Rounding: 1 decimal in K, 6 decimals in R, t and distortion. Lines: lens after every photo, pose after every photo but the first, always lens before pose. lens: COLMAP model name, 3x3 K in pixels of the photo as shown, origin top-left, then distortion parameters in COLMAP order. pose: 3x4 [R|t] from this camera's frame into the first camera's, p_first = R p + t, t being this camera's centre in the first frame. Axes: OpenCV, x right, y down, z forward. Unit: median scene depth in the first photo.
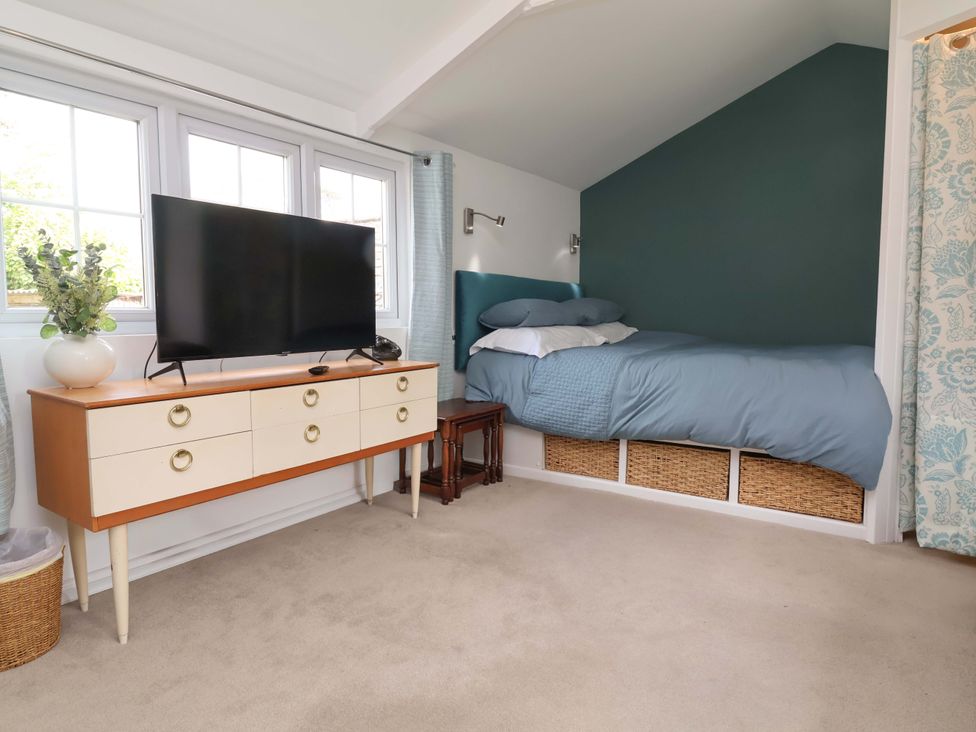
lens RADIAL K [[647.3, 0, 458.4], [0, 647.3, 353.0], [0, 0, 1]] dist [0.003306, 0.000140]
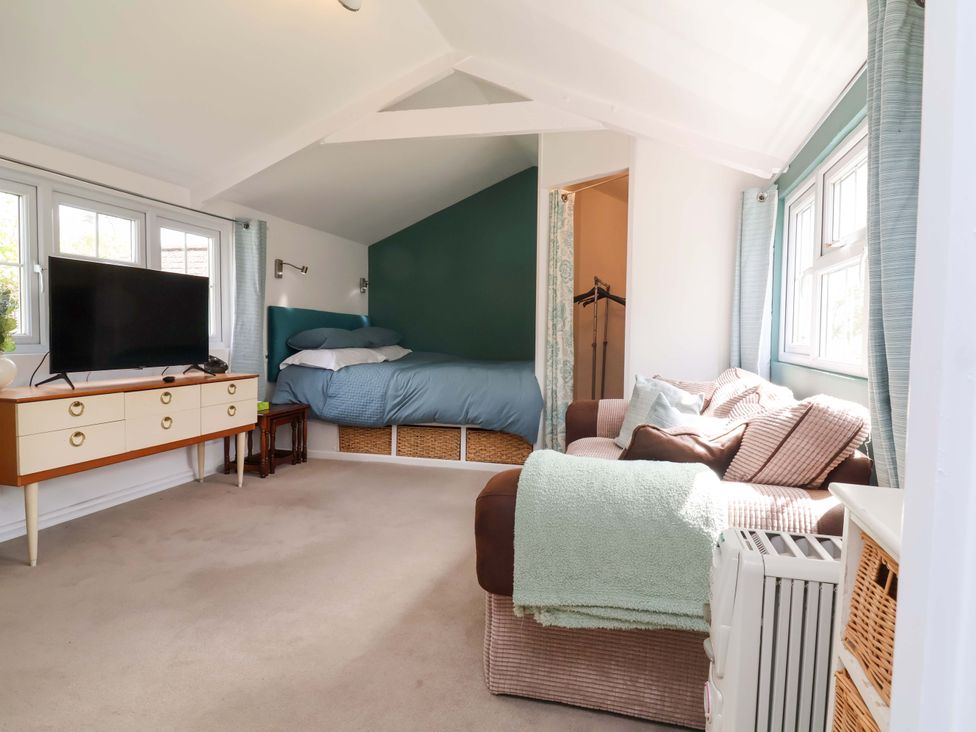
lens RADIAL K [[506.3, 0, 498.2], [0, 506.3, 358.1], [0, 0, 1]] dist [0.004038, -0.016377]
pose [[0.908355, -0.002956, 0.418188, -0.013829], [0.011869, 0.999754, -0.018714, 0.005553], [-0.418030, 0.021962, 0.908168, -0.172390]]
